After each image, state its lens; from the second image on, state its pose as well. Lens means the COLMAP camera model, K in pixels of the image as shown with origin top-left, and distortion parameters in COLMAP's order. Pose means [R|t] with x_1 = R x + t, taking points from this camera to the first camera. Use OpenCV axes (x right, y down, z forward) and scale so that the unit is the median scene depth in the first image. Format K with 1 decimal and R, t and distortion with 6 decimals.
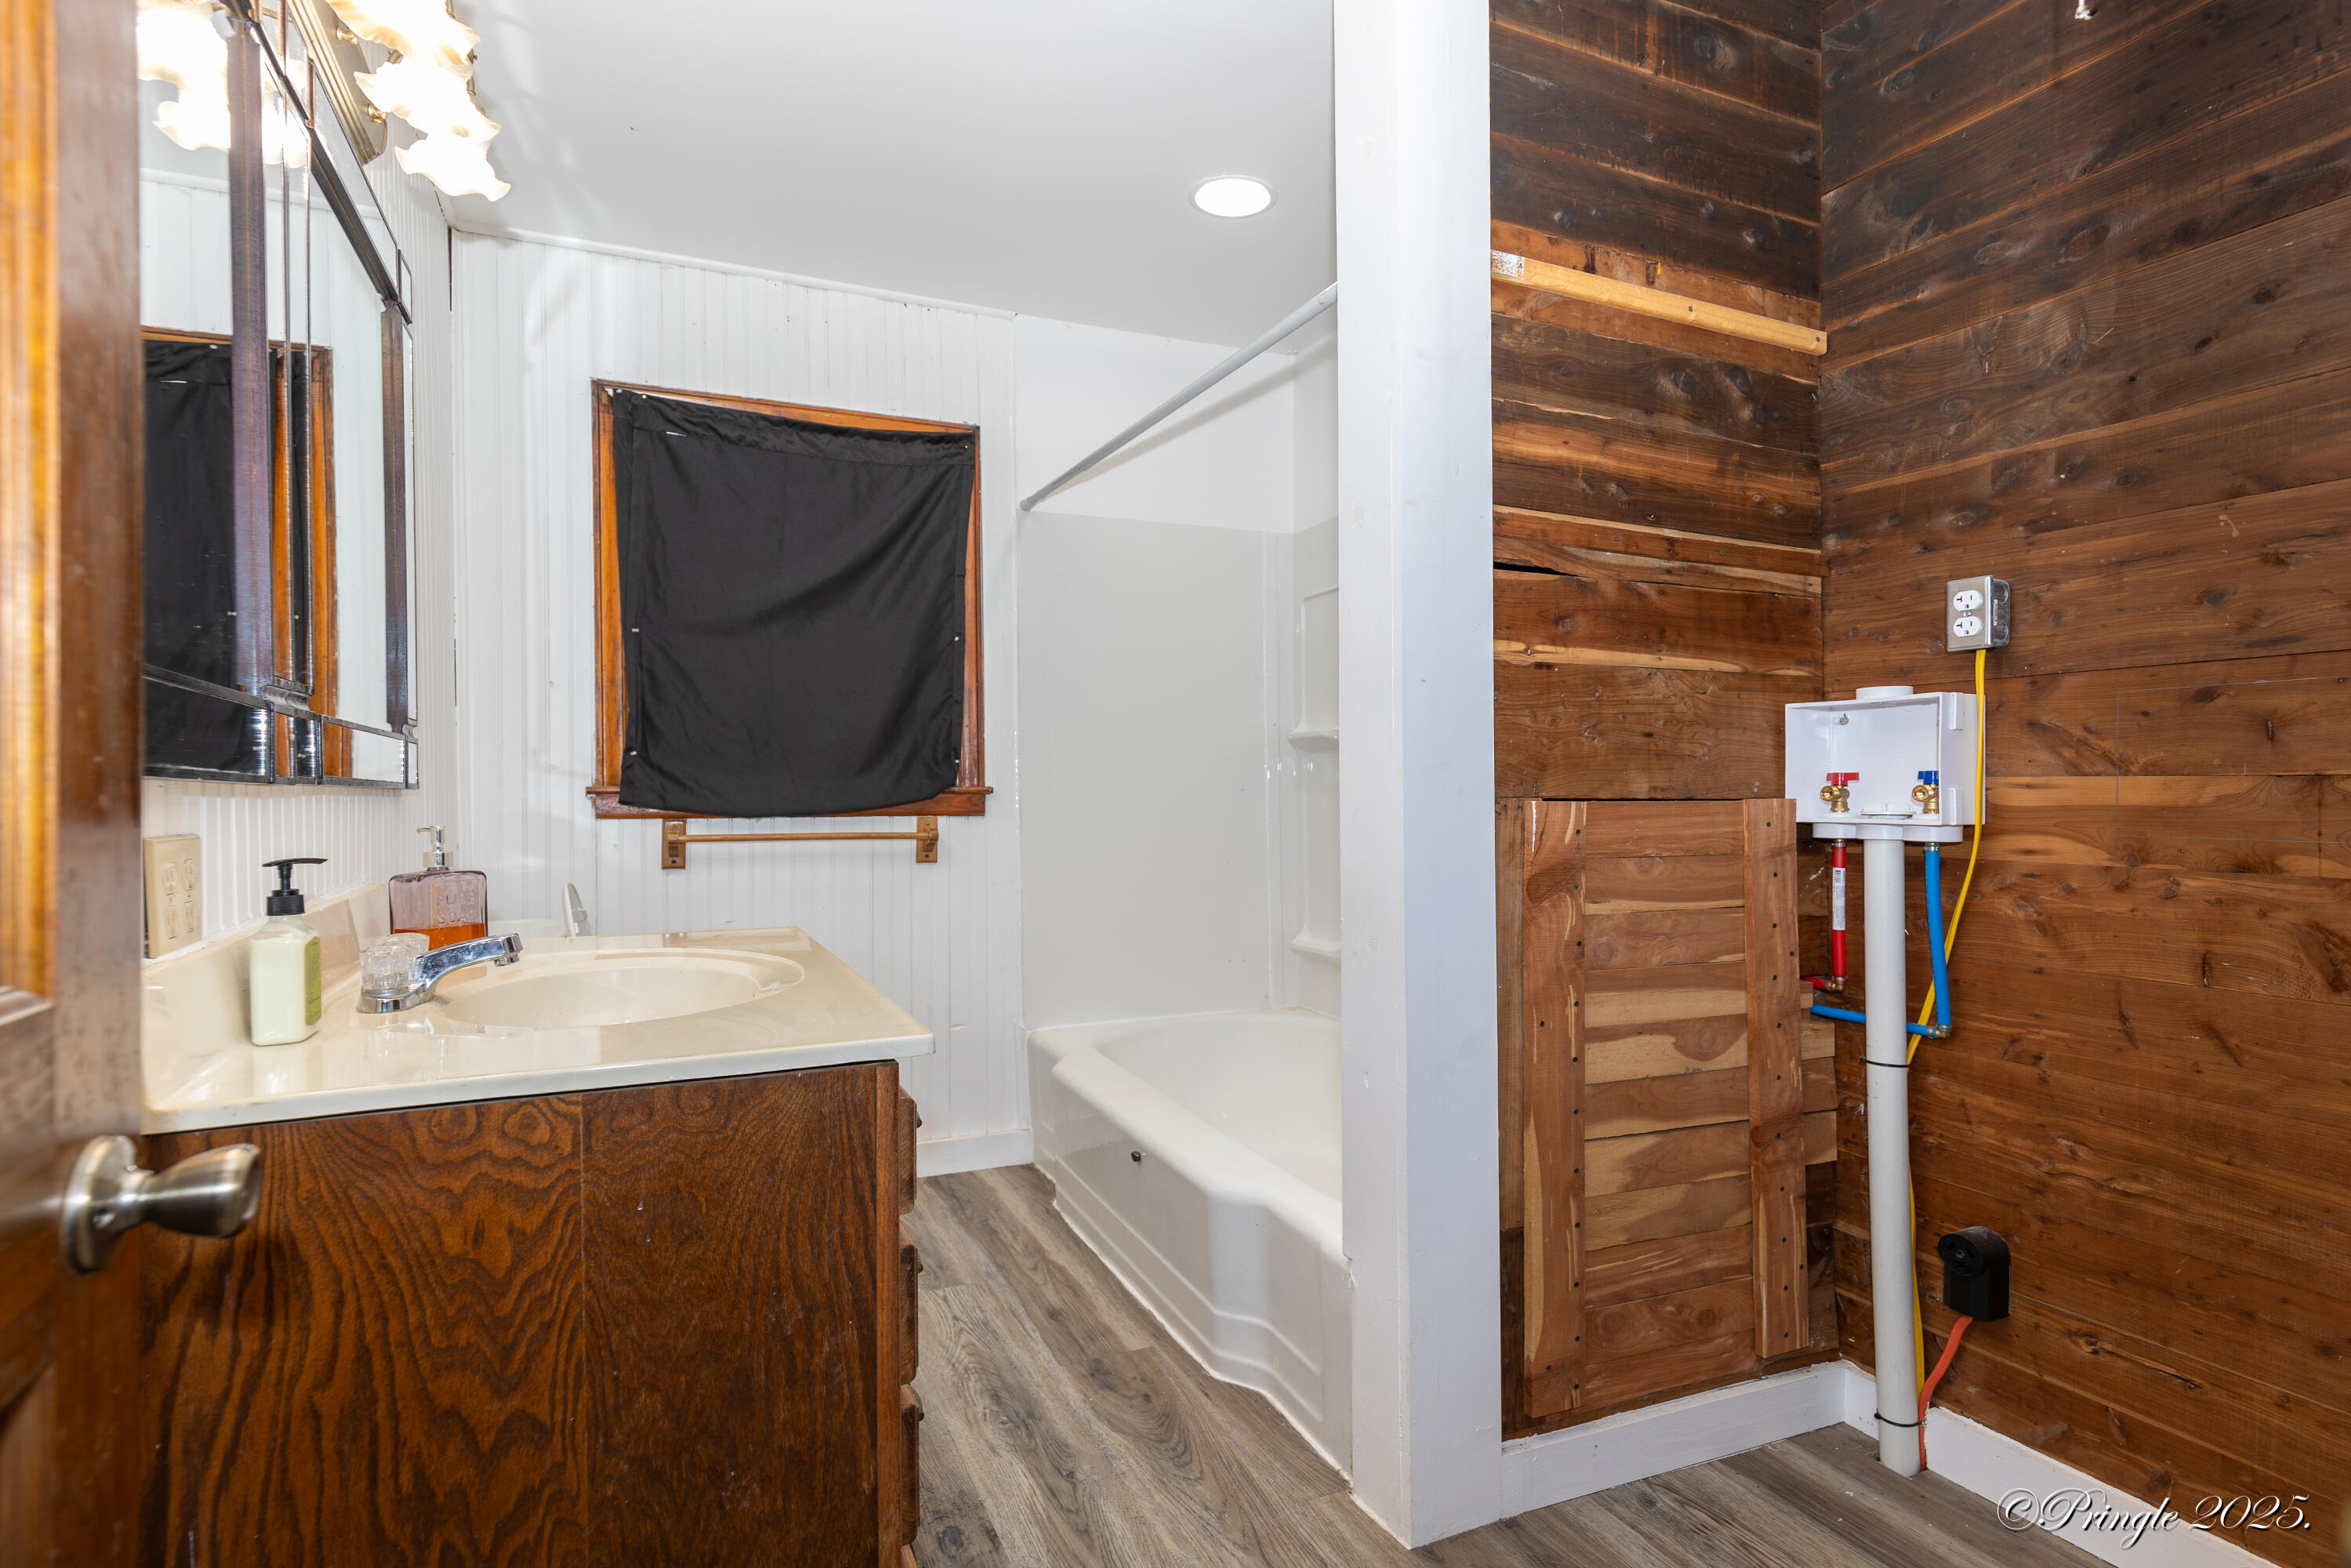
lens RADIAL K [[1163.0, 0, 1172.4], [0, 1163.0, 788.6], [0, 0, 1]] dist [0.017421, -0.000287]
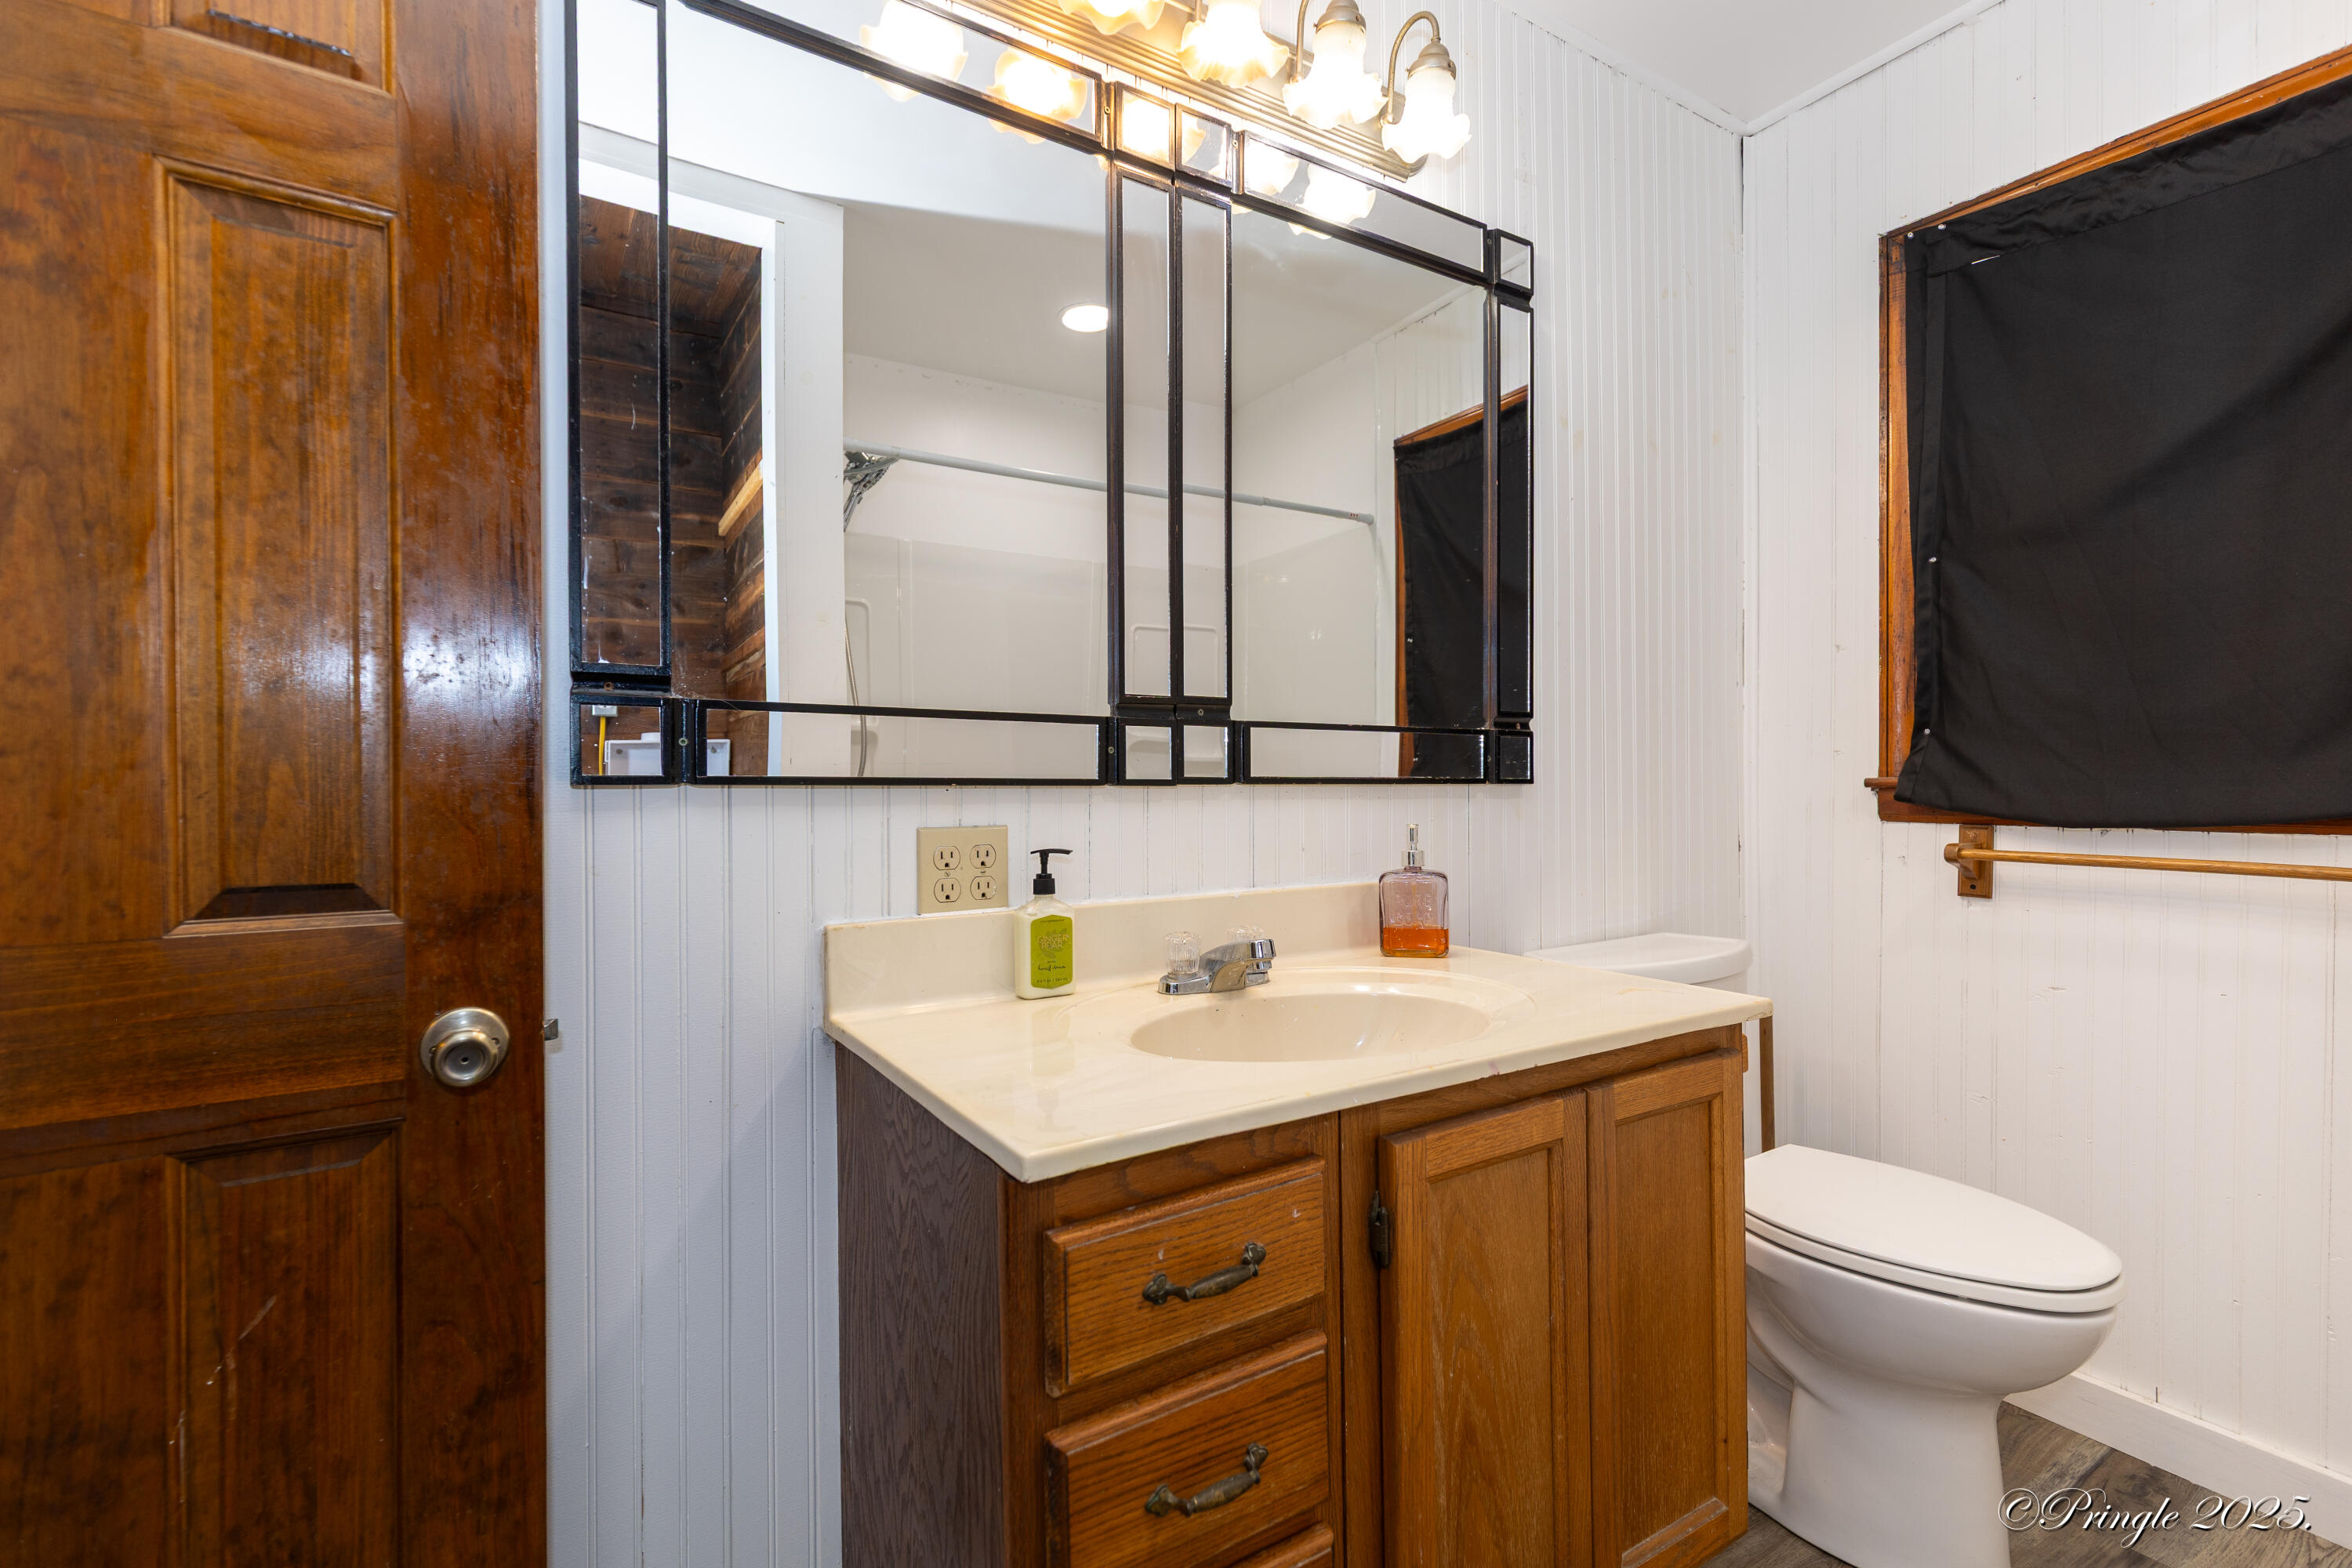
lens RADIAL K [[1163.4, 0, 1172.9], [0, 1163.4, 788.6], [0, 0, 1]] dist [0.017421, -0.000287]
pose [[0.158906, 0.022240, -0.987043, 0.183123], [0.000237, 0.999745, 0.022564, -0.011251], [0.987294, -0.003819, 0.158860, 0.424762]]
